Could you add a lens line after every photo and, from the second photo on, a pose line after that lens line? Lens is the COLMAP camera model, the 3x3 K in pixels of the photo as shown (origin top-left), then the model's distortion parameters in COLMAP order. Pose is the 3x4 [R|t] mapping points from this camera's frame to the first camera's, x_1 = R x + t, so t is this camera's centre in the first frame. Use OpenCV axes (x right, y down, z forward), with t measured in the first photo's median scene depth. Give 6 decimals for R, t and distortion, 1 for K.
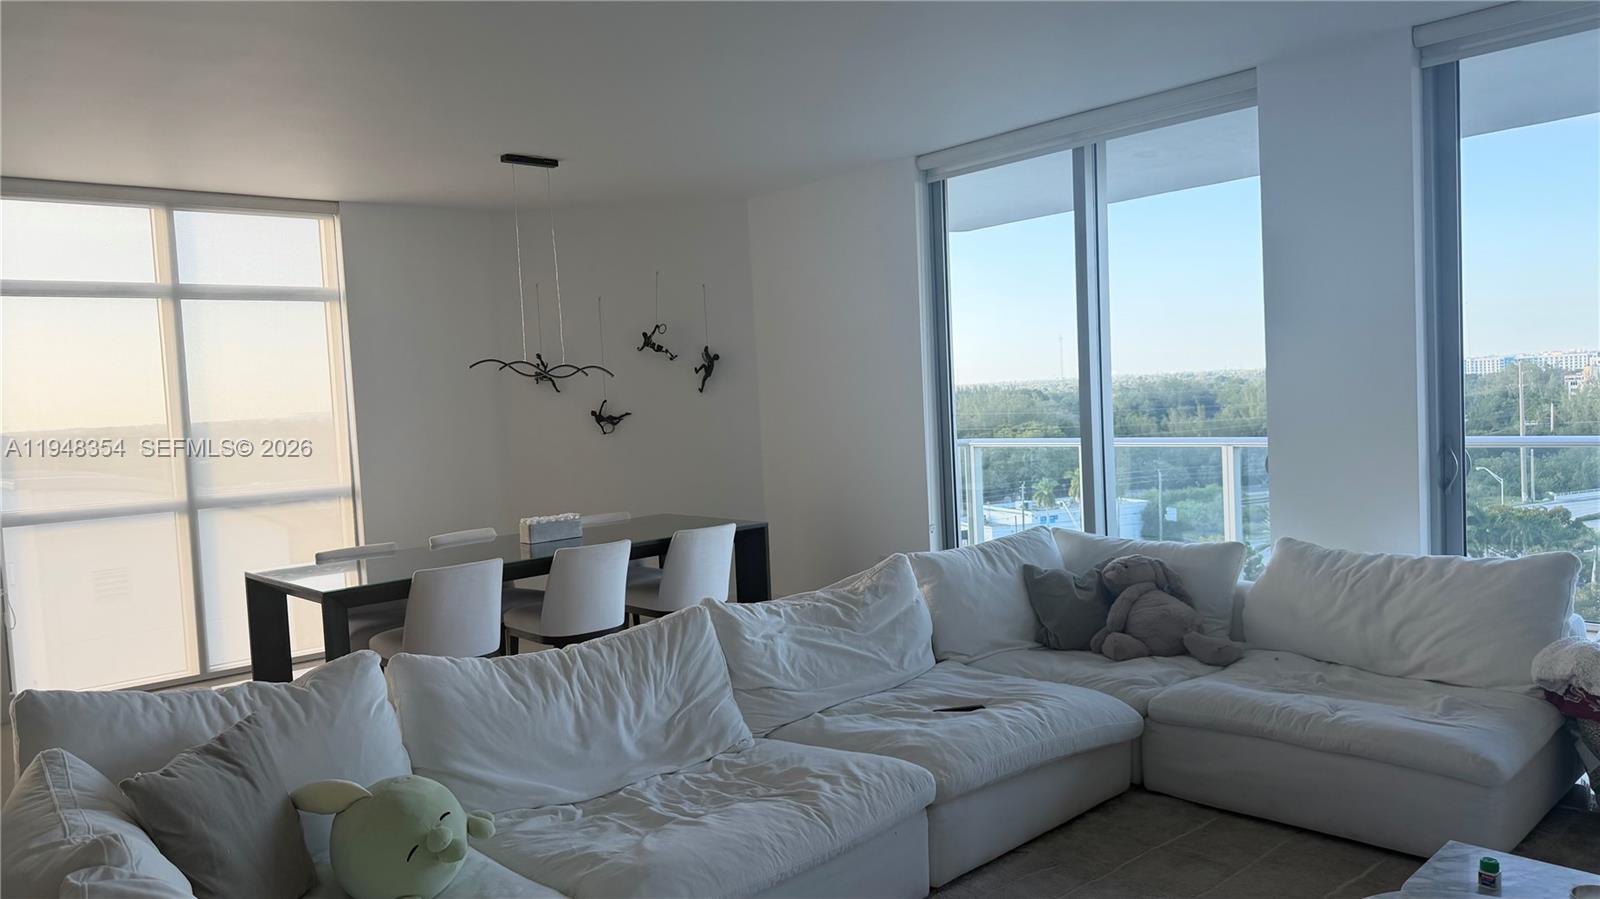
lens RADIAL K [[1114.5, 0, 794.7], [0, 1114.5, 454.2], [0, 0, 1]] dist [0.086453, -0.128447]
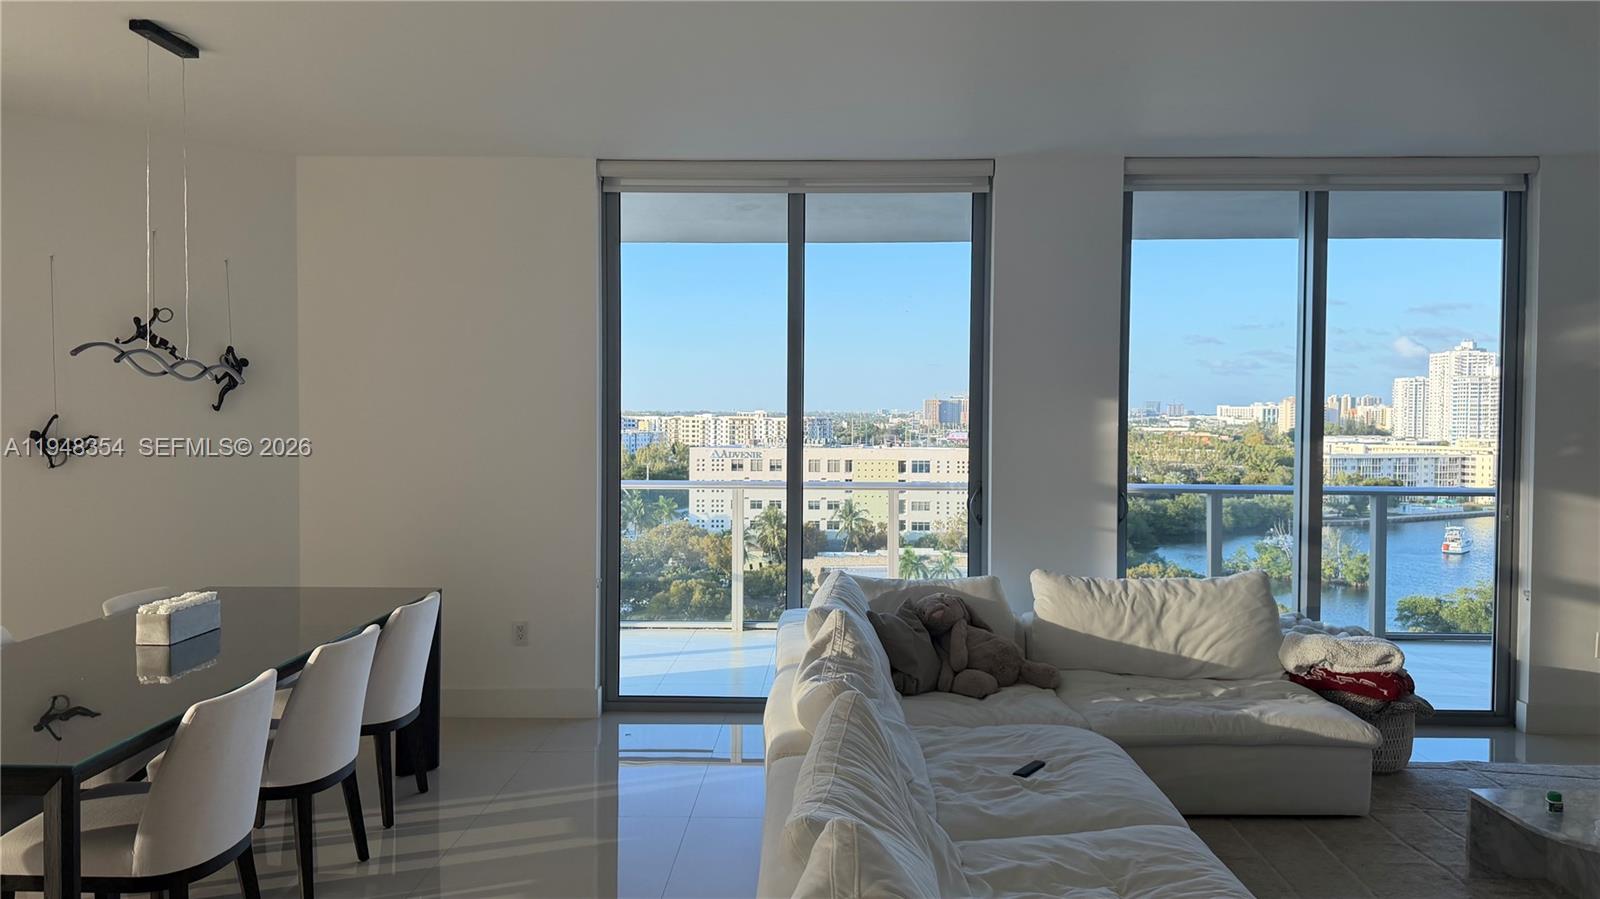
lens RADIAL K [[1114.5, 0, 801.9], [0, 1114.5, 445.6], [0, 0, 1]] dist [0.086453, -0.128447]
pose [[0.683292, 0.031882, 0.729449, -0.457022], [0.000302, 0.999034, -0.043948, -0.002610], [-0.730145, 0.030250, 0.682622, 0.314380]]
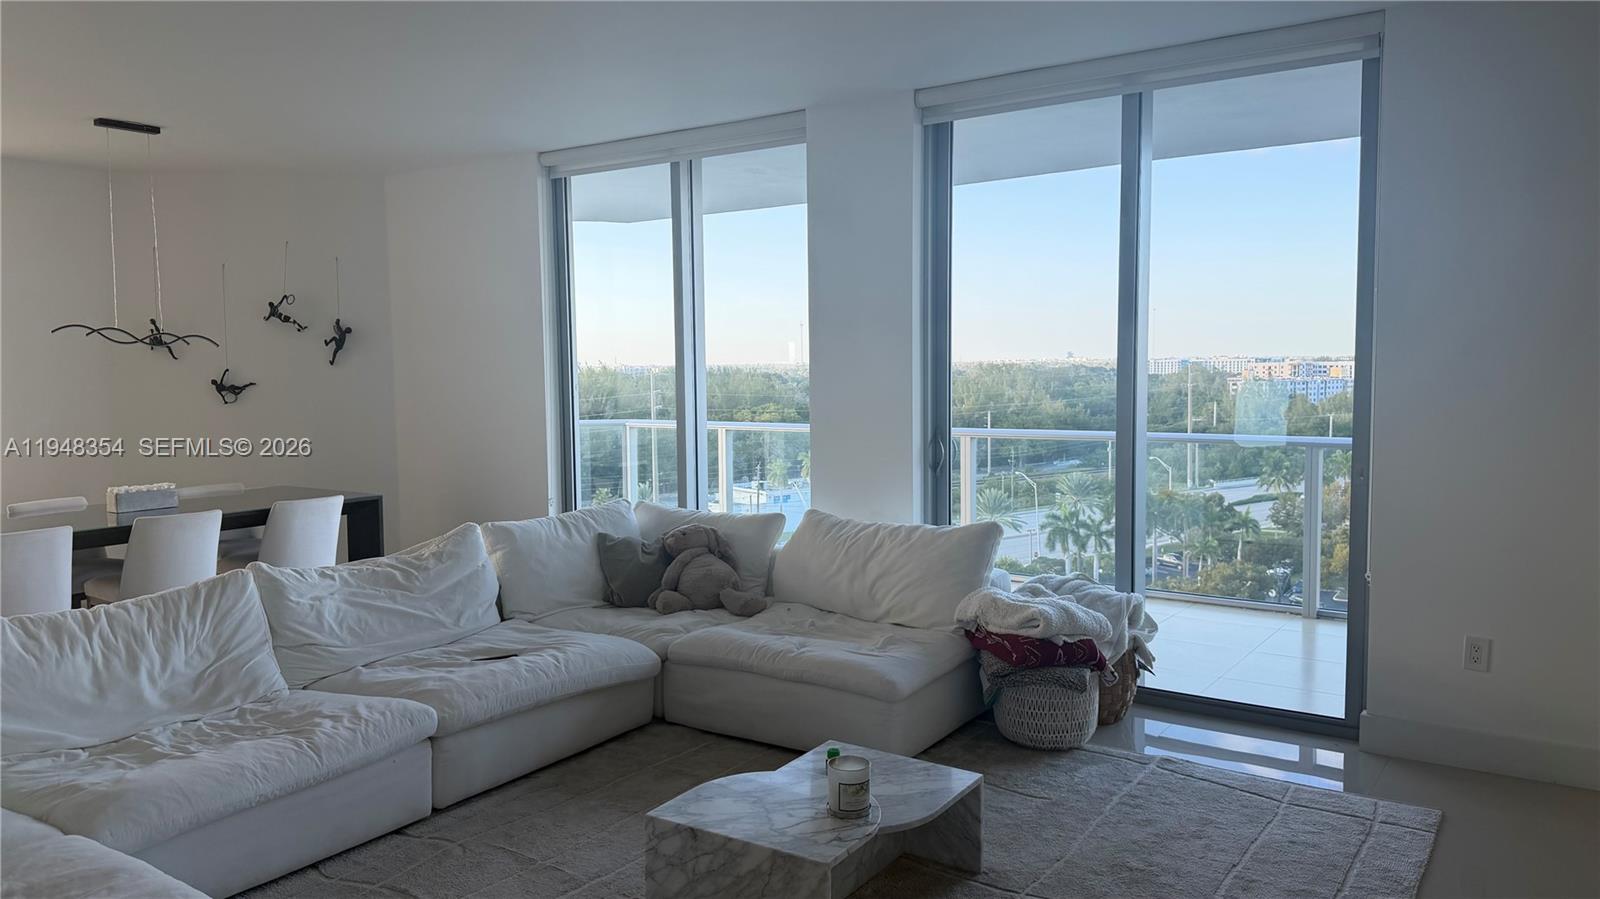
lens RADIAL K [[1114.5, 0, 808.3], [0, 1114.5, 445.0], [0, 0, 1]] dist [0.086453, -0.128447]
pose [[0.970402, 0.021943, 0.240496, 0.116040], [-0.024493, 0.999671, 0.007619, -0.002371], [-0.240250, -0.013284, 0.970620, -0.114446]]
